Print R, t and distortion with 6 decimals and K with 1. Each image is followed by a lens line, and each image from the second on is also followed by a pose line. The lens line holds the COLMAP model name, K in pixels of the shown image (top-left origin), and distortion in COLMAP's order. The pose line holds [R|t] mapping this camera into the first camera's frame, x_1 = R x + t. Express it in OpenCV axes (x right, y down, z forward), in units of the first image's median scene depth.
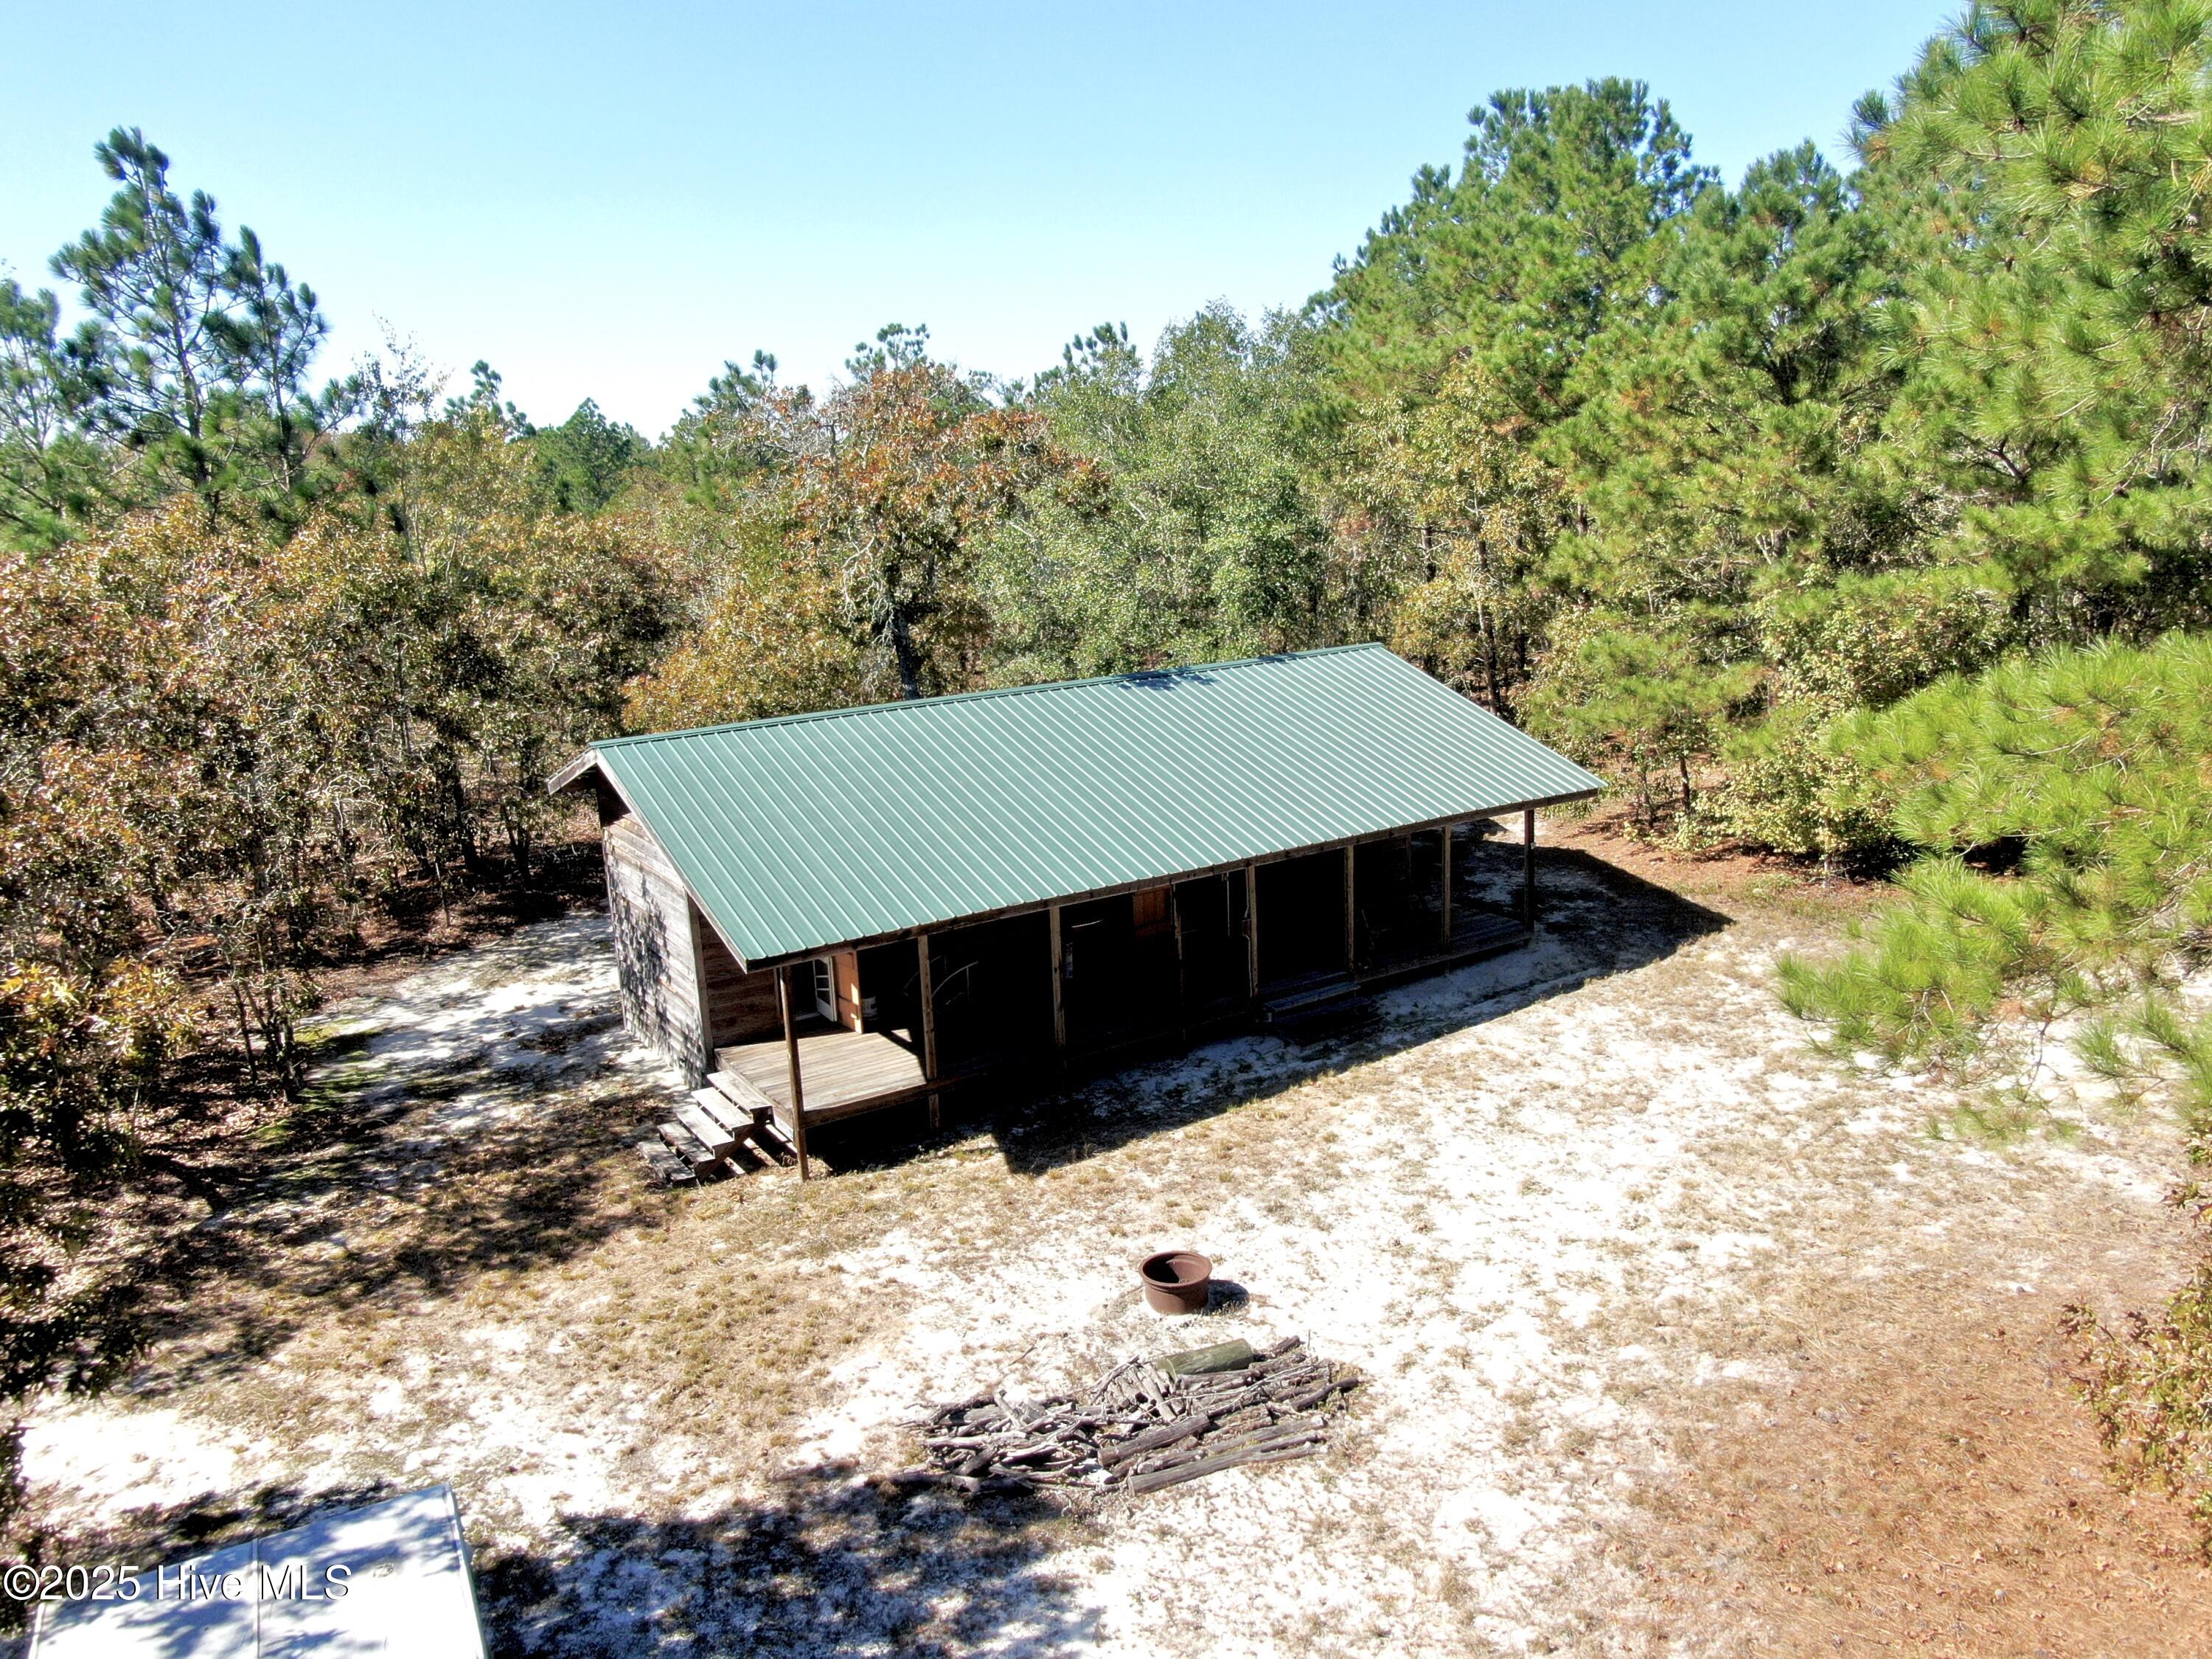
lens RADIAL K [[1671.4, 0, 1113.9], [0, 1671.4, 778.6], [0, 0, 1]] dist [-0.031720, 0.000870]
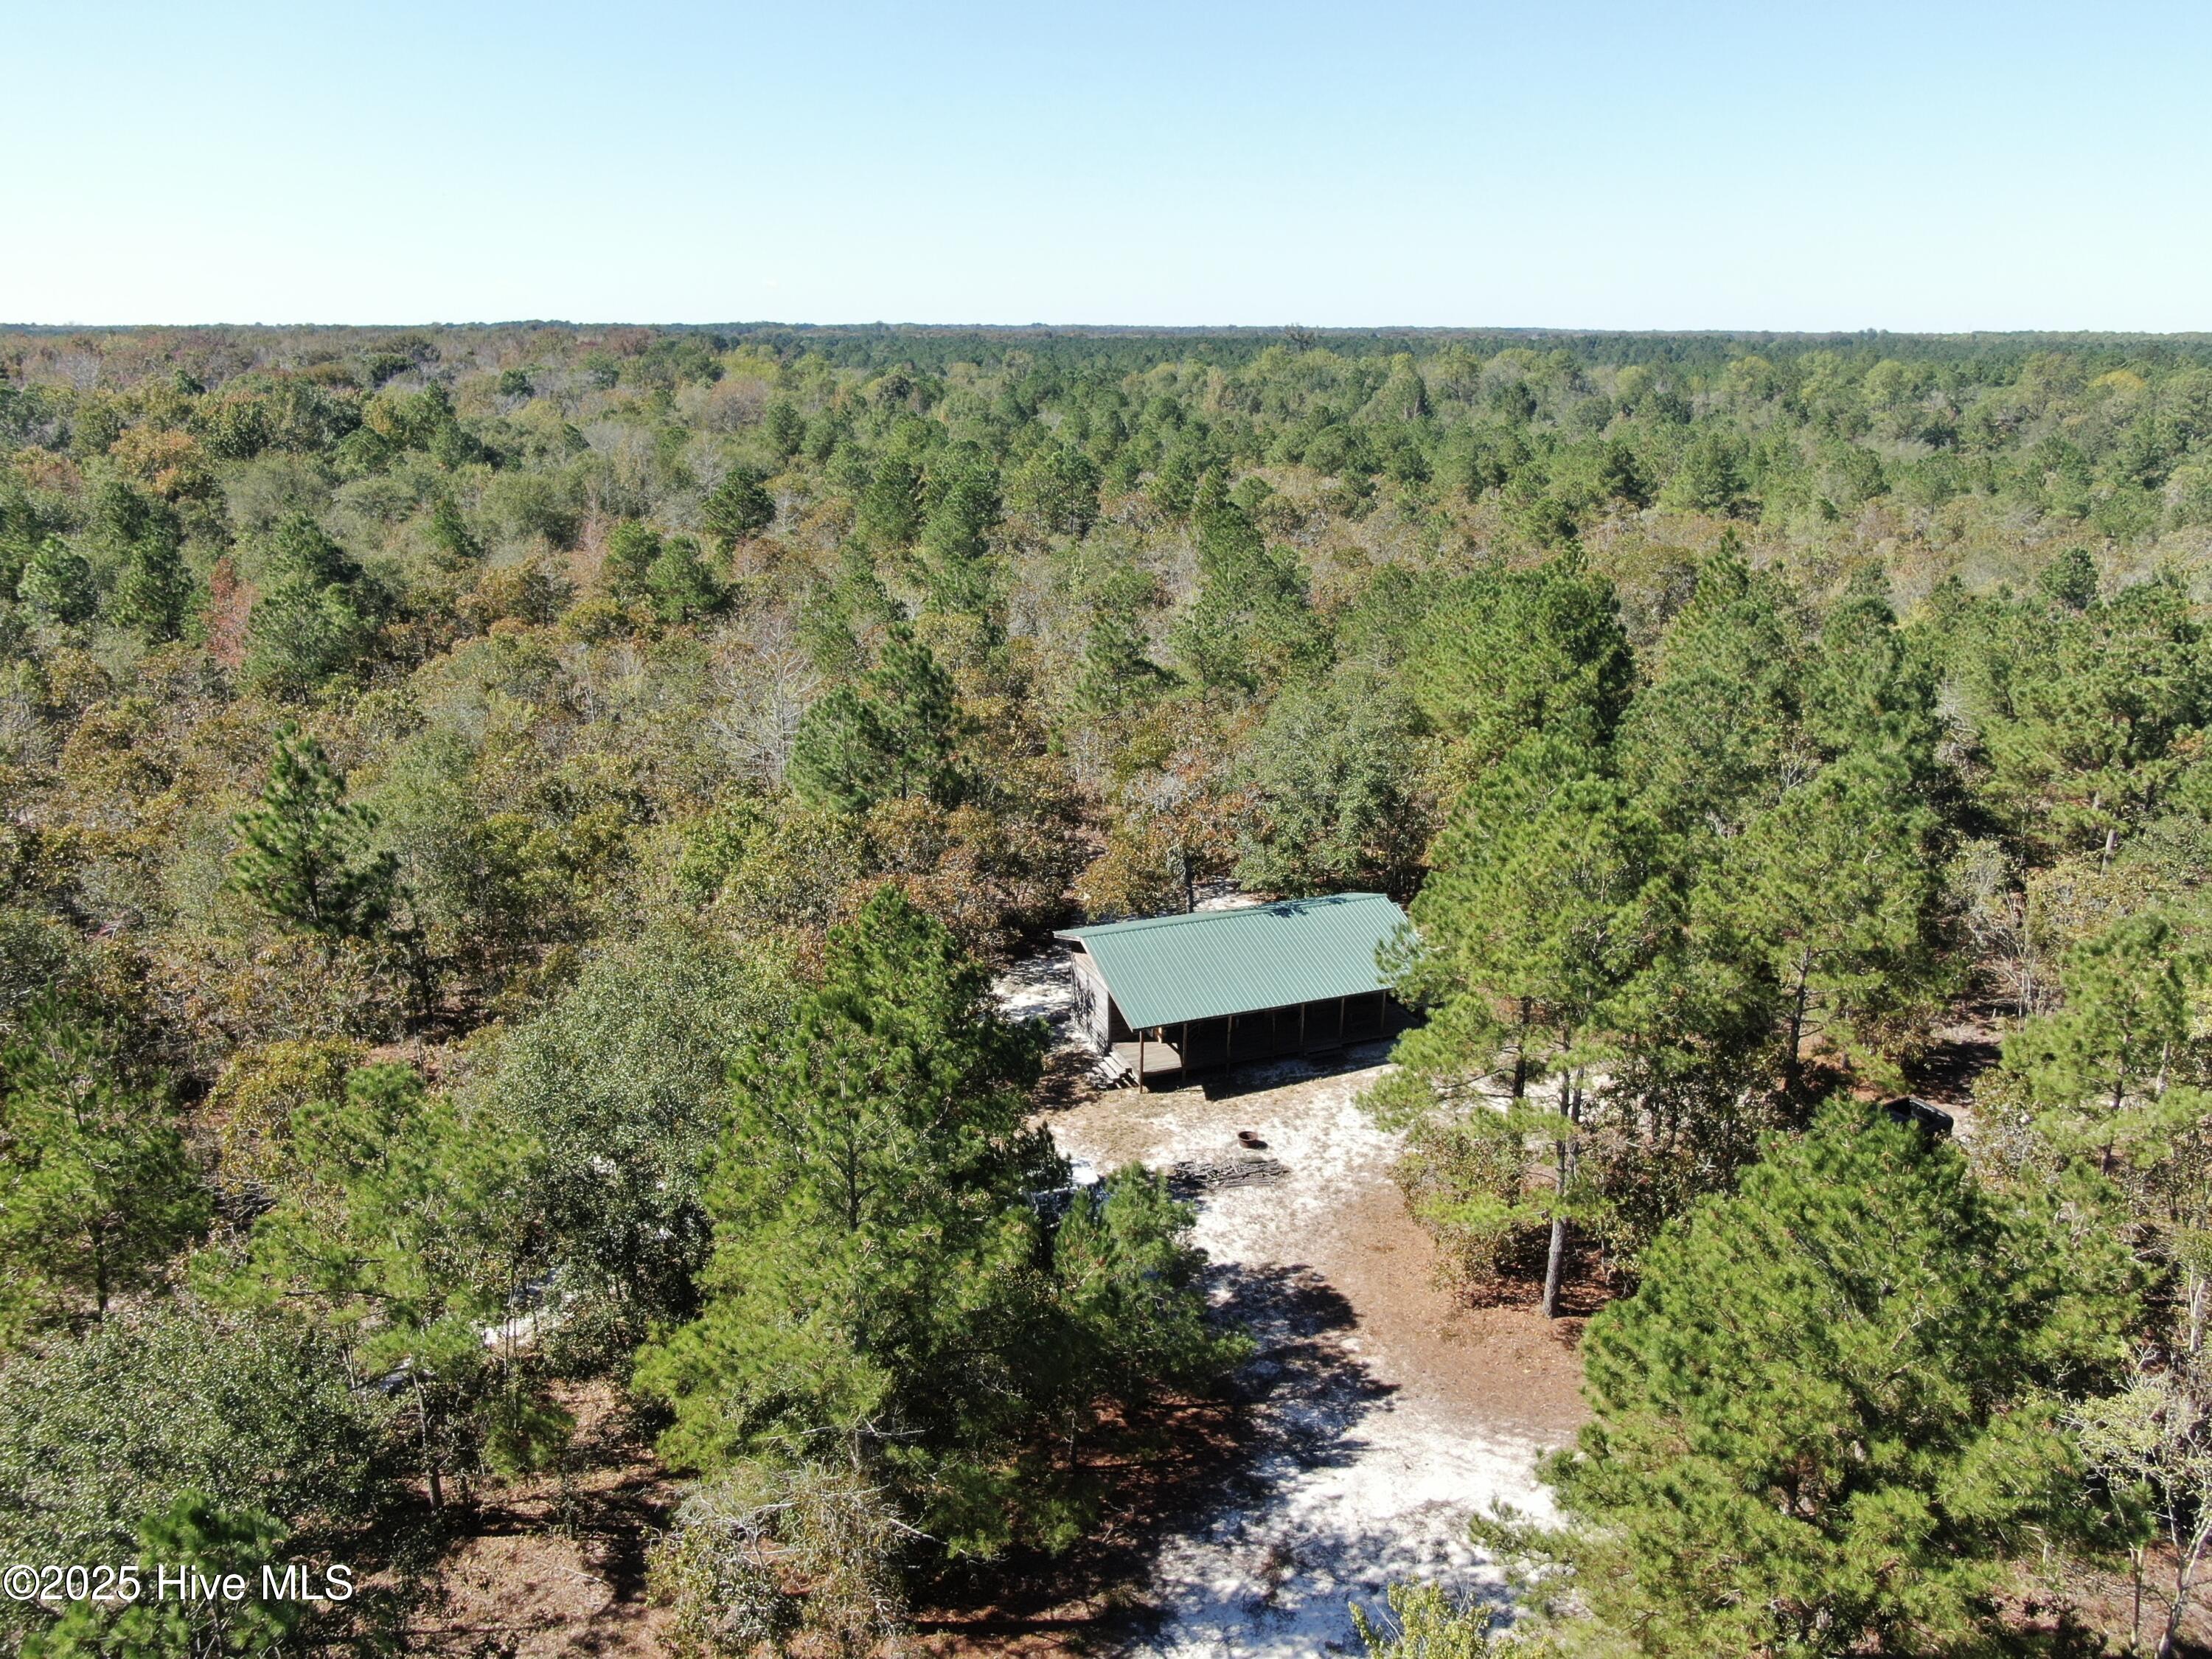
lens RADIAL K [[1639.7, 0, 1082.6], [0, 1639.7, 834.9], [0, 0, 1]] dist [-0.026568, 0.008260]
pose [[0.980585, 0.104468, -0.165952, 0.158798], [-0.084448, 0.988753, 0.123438, -0.576325], [0.176981, -0.107027, 0.978378, -1.872156]]
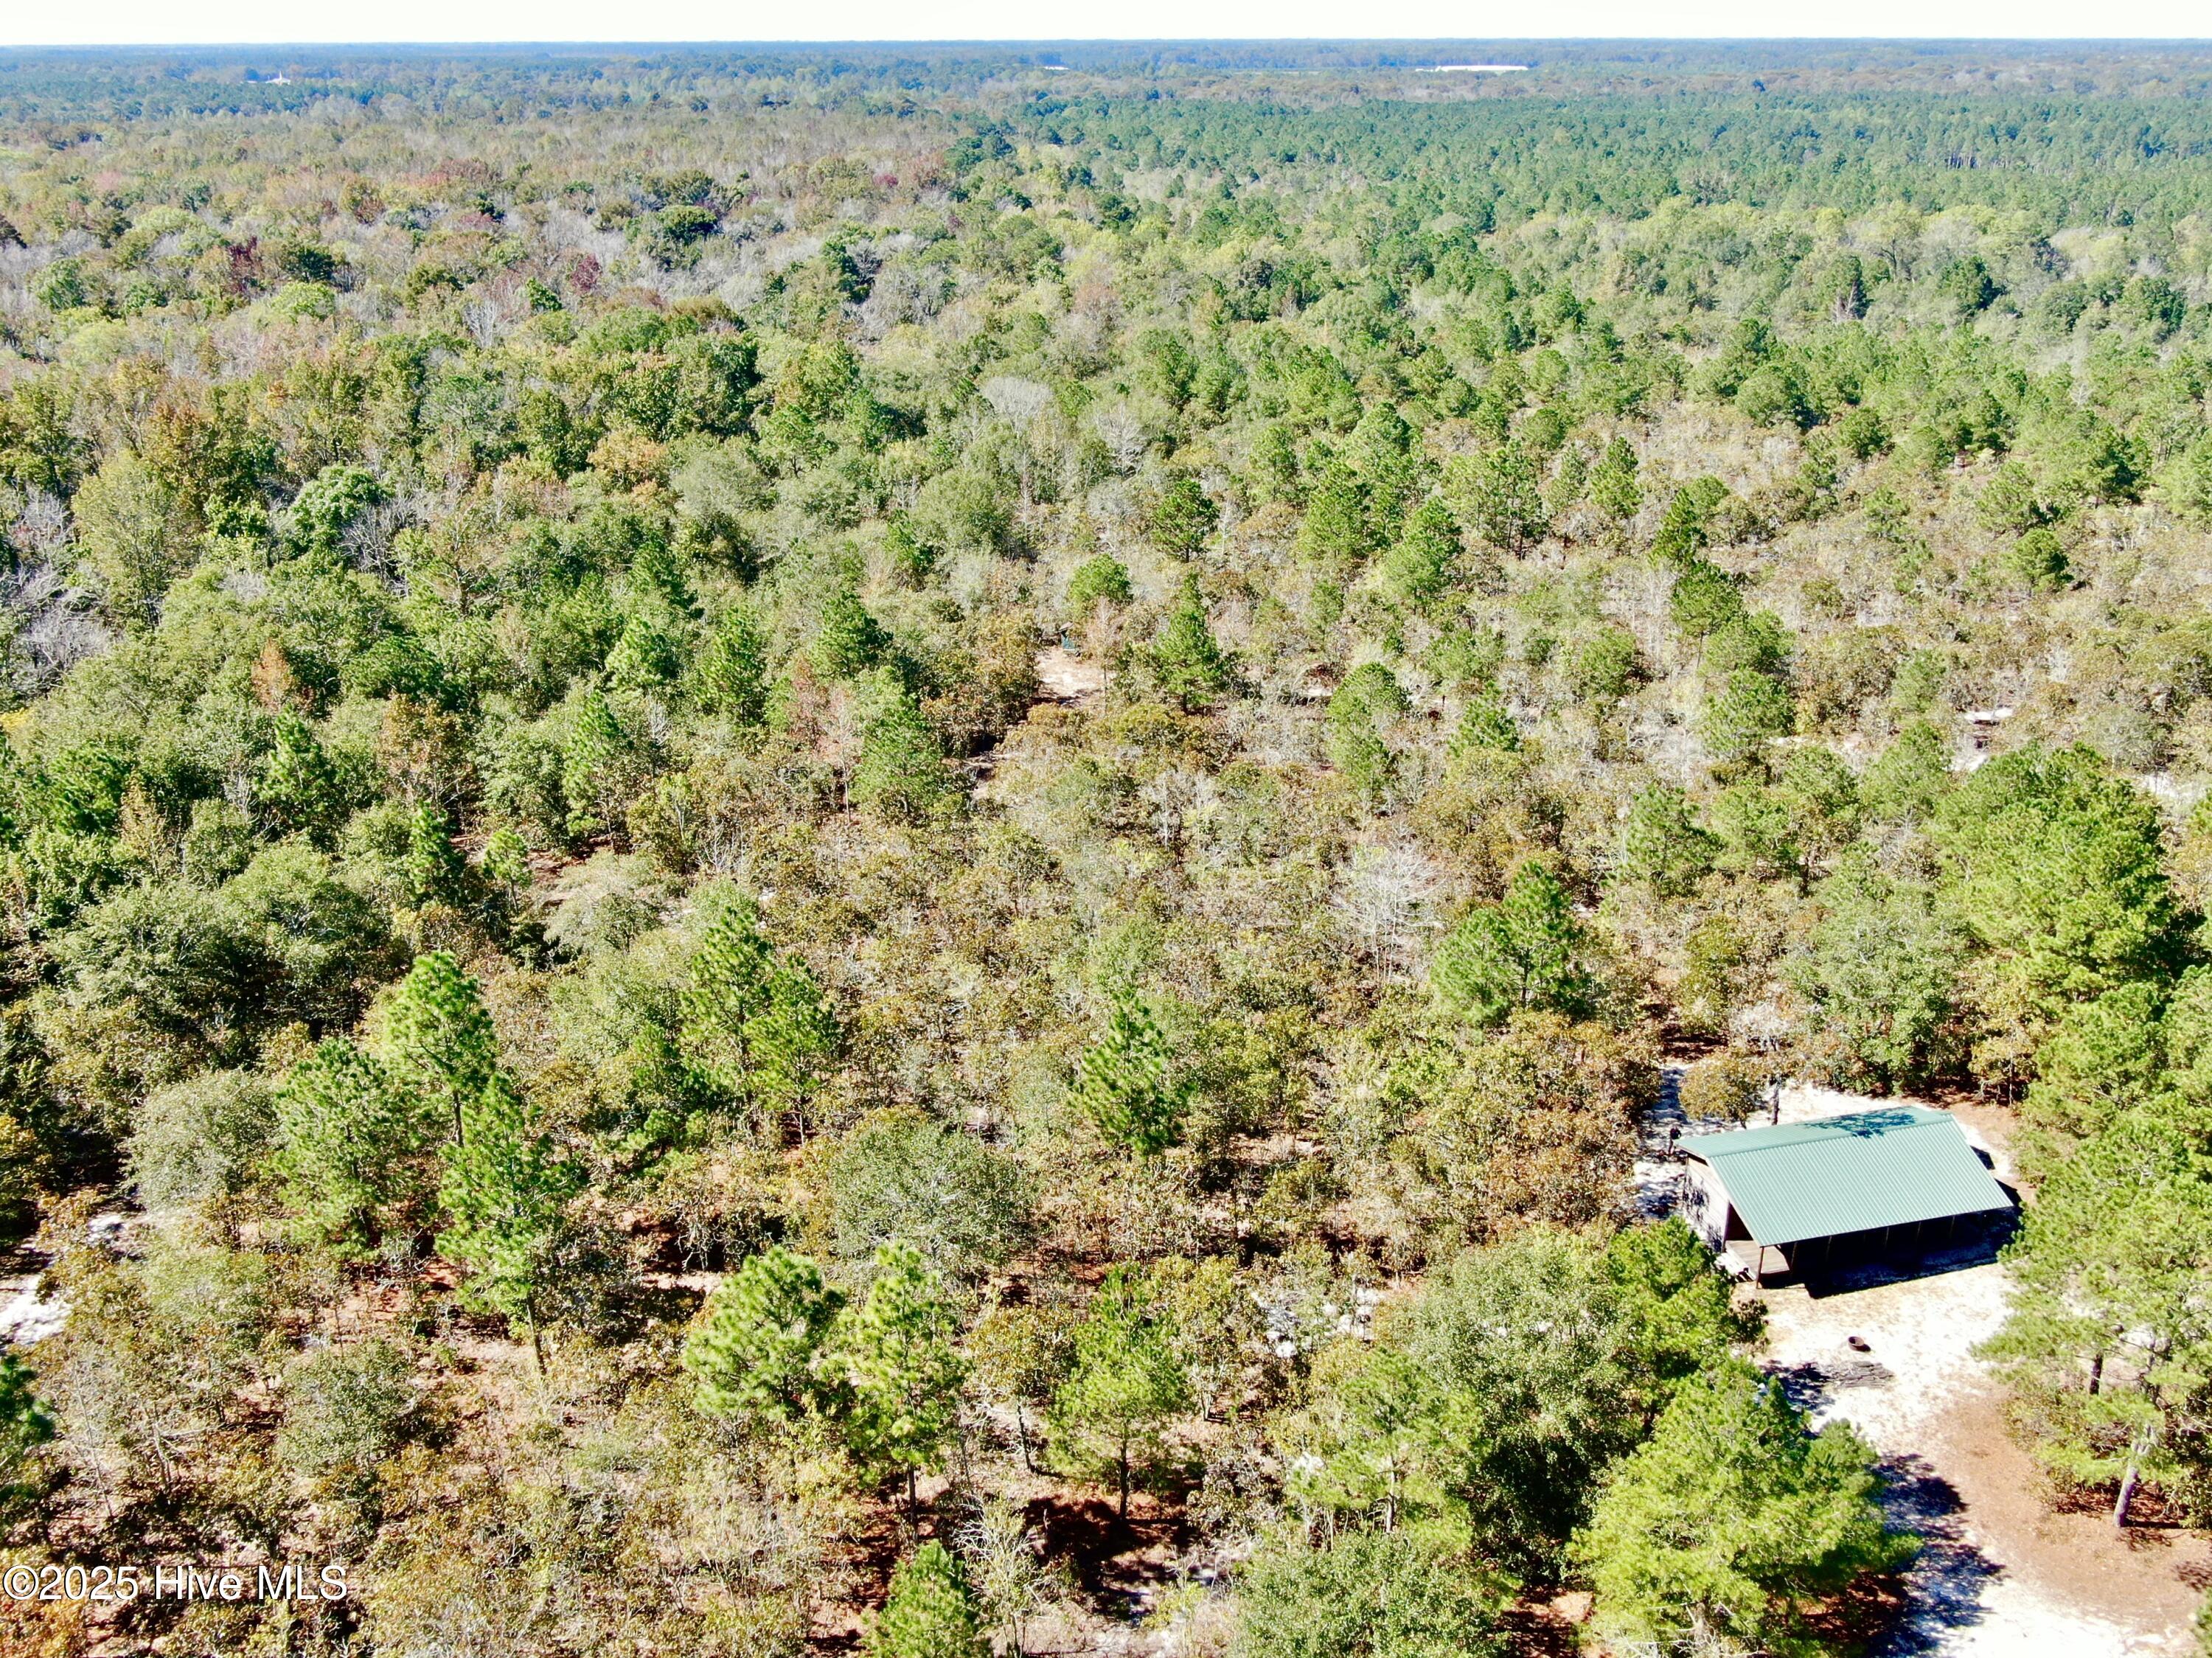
lens RADIAL K [[1931.7, 0, 1106.0], [0, 1931.7, 829.0], [0, 0, 1]] dist [0.000033, -0.006738]
pose [[0.948850, 0.154587, -0.275294, -0.527447], [-0.094733, 0.971155, 0.218824, -1.594897], [0.301180, -0.181551, 0.936125, -3.394200]]
